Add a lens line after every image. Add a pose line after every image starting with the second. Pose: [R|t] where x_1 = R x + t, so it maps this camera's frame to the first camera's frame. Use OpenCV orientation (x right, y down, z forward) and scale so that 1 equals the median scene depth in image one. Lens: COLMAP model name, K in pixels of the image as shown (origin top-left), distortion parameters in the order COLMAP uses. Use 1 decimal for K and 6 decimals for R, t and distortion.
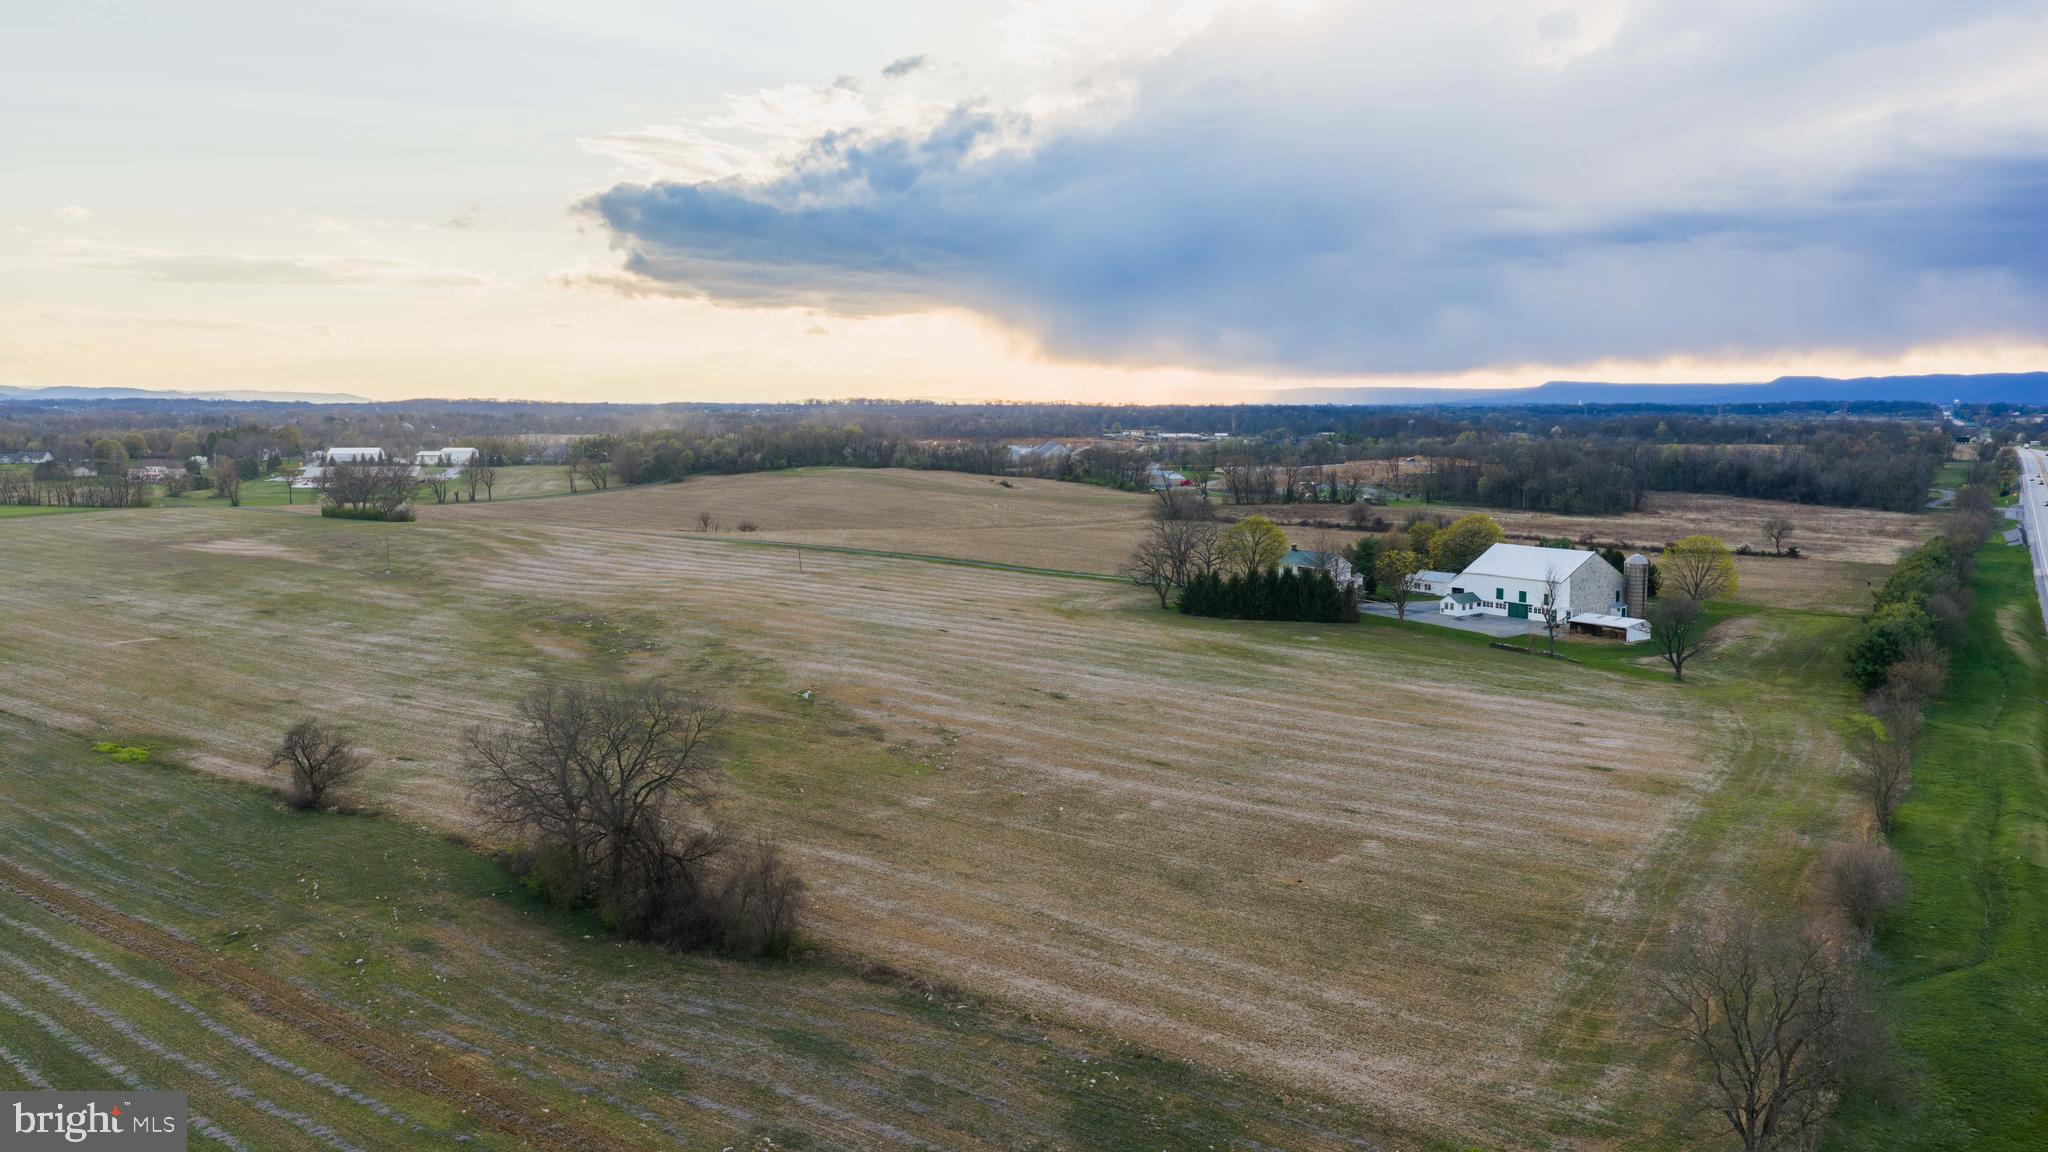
lens RADIAL K [[1704.6, 0, 1022.9], [0, 1704.6, 577.2], [0, 0, 1]] dist [0.025855, -0.059672]
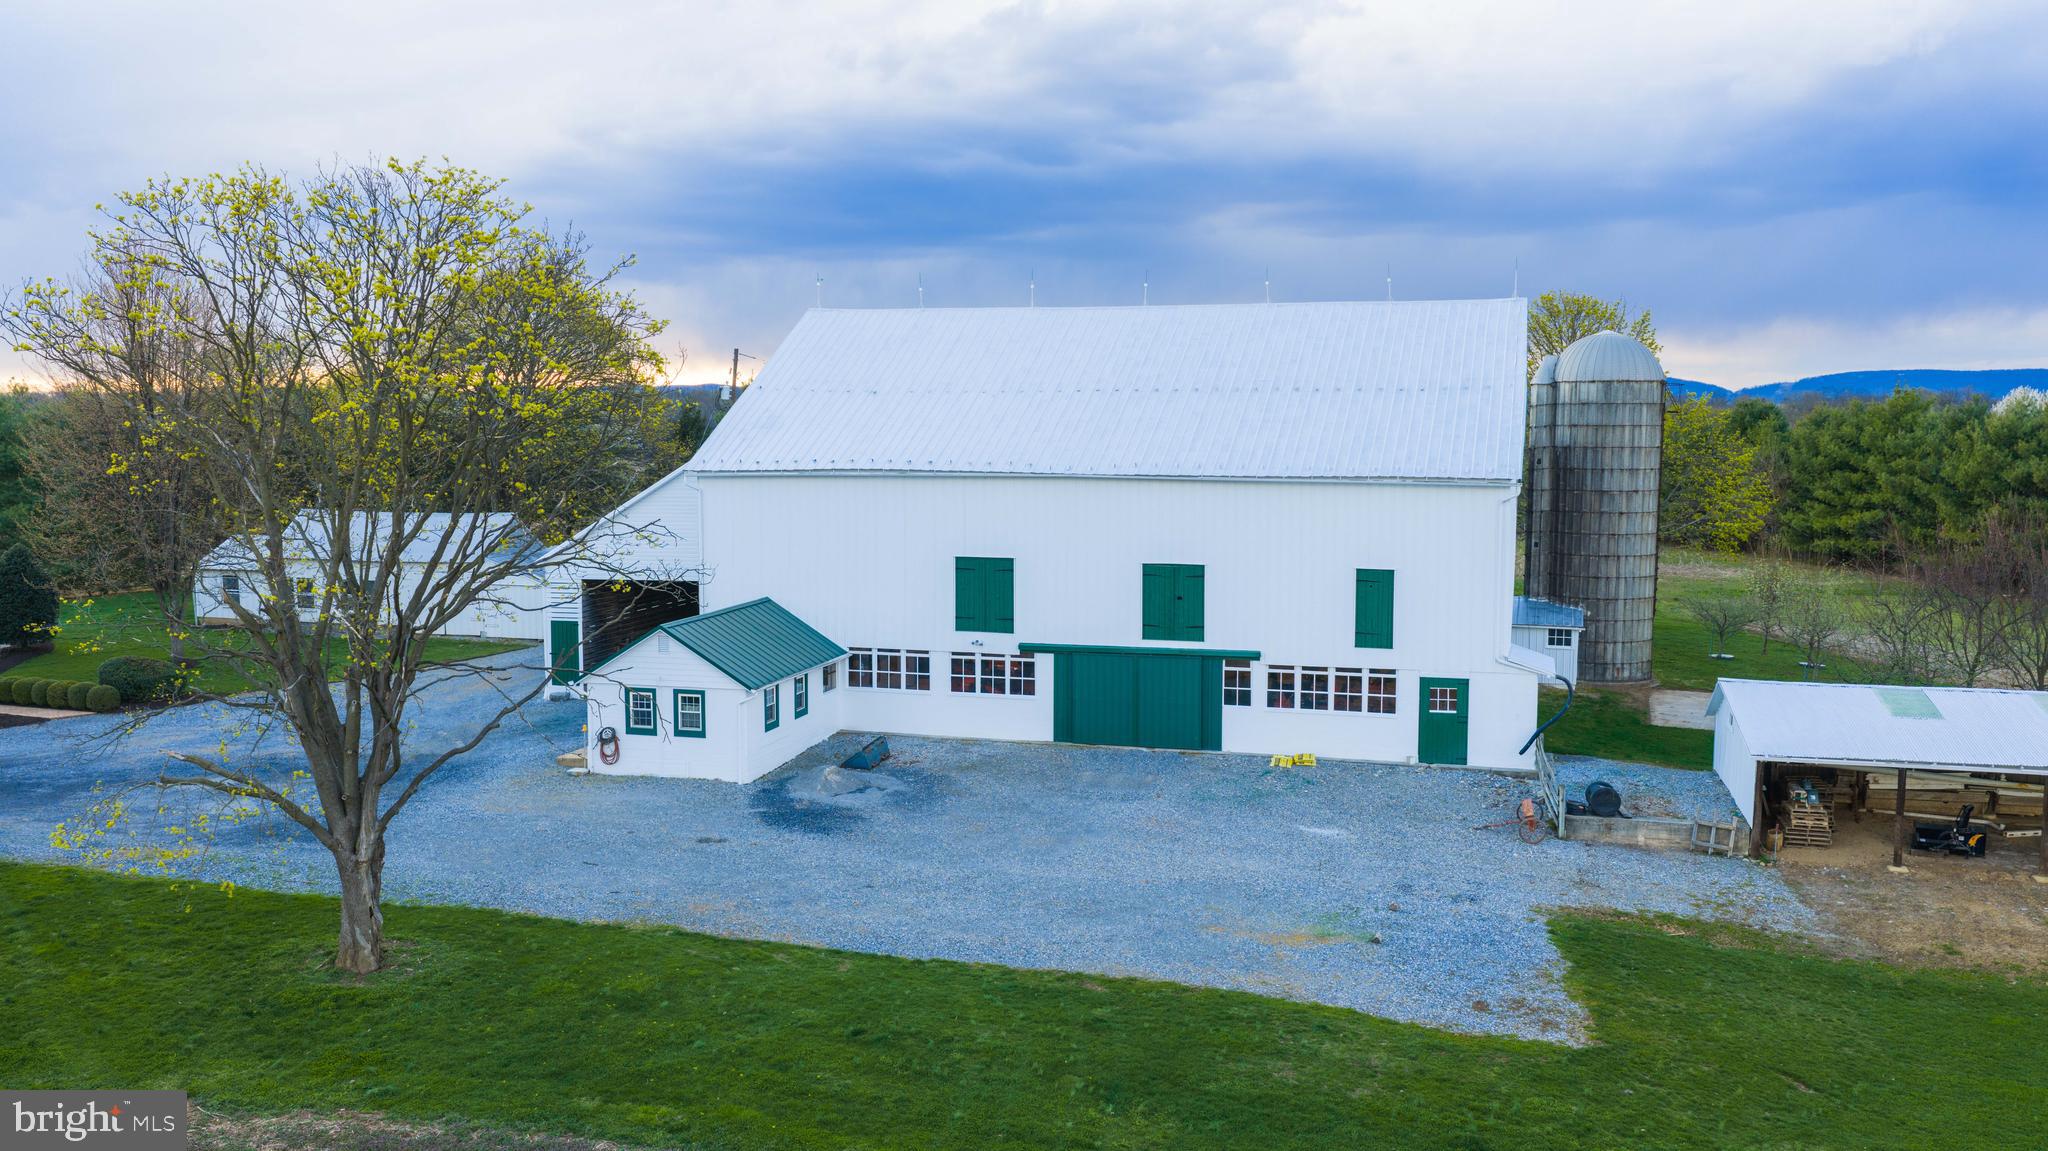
lens RADIAL K [[1704.6, 0, 1024.5], [0, 1704.6, 574.4], [0, 0, 1]] dist [0.025855, -0.059672]
pose [[0.757296, -0.065768, 0.649751, 0.186201], [0.067114, 0.997486, 0.022743, 0.004932], [-0.649614, 0.026384, 0.759806, 0.886320]]
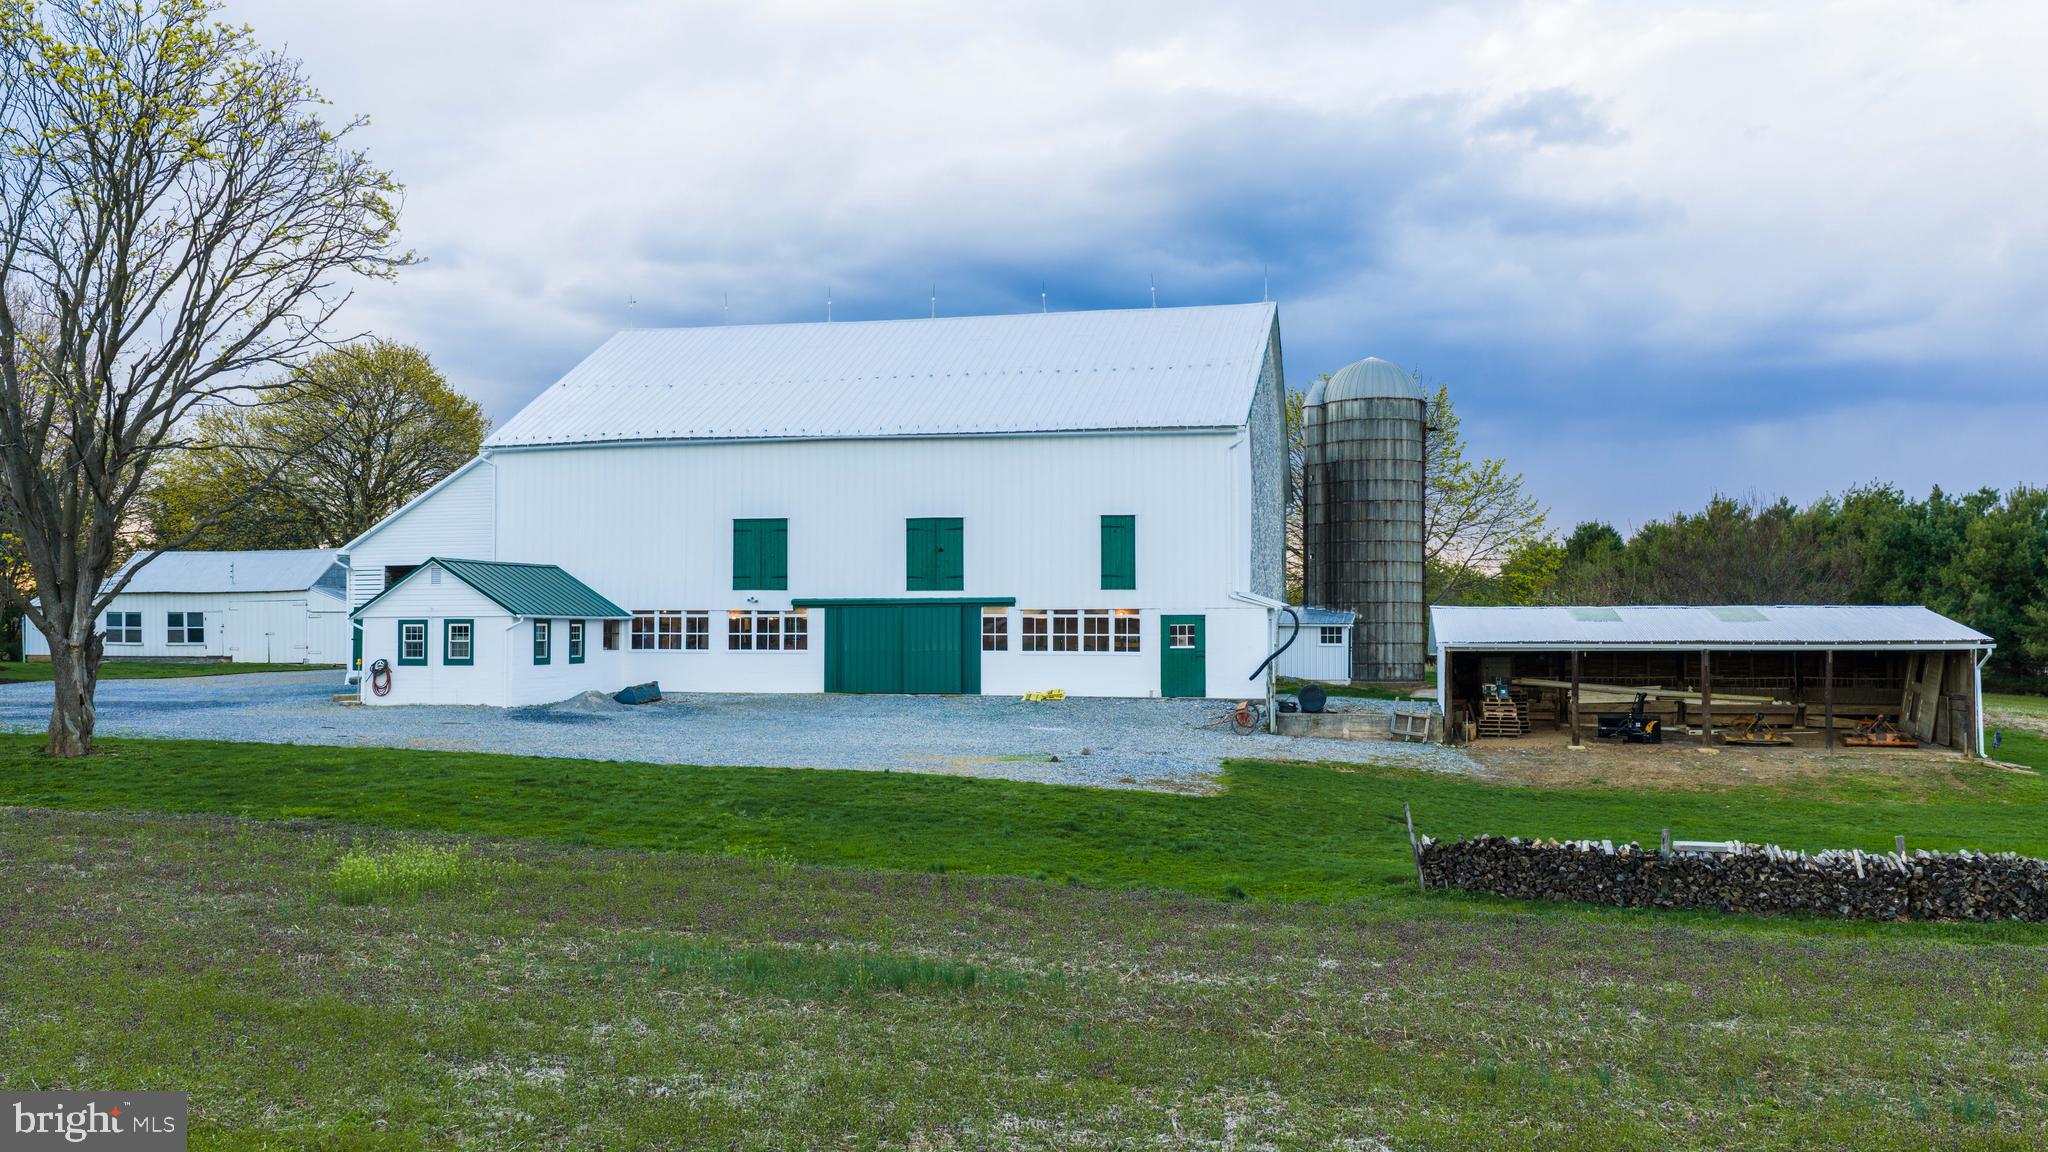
lens RADIAL K [[1704.6, 0, 1027.2], [0, 1704.6, 566.8], [0, 0, 1]] dist [0.025855, -0.059672]
pose [[0.729144, 0.021692, 0.684017, 0.190741], [0.070738, 0.991755, -0.106856, 0.029378], [-0.680695, 0.126299, 0.721597, 0.871986]]
